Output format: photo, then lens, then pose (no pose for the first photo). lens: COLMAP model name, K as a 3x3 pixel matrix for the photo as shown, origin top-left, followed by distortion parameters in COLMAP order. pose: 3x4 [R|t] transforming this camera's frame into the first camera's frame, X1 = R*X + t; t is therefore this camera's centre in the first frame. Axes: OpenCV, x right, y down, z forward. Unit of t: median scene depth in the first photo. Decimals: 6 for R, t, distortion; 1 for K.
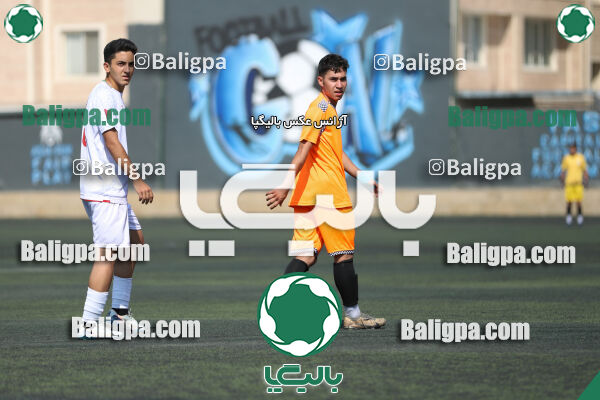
lens RADIAL K [[3642.0, 0, 309.8], [0, 3642.0, 191.2], [0, 0, 1]] dist [1.594977, 0.000000]
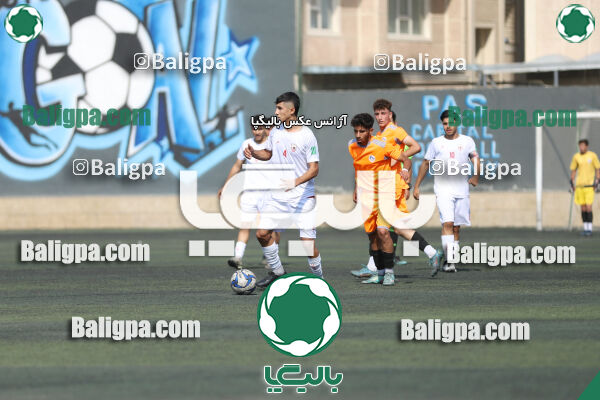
lens RADIAL K [[3642.0, 0, 296.9], [0, 3642.0, 196.0], [0, 0, 1]] dist [1.594977, 0.000000]
pose [[0.999285, -0.004972, 0.037482, 0.010252], [0.005062, 0.999985, -0.002306, 0.001641], [-0.037470, 0.002494, 0.999295, 0.234095]]
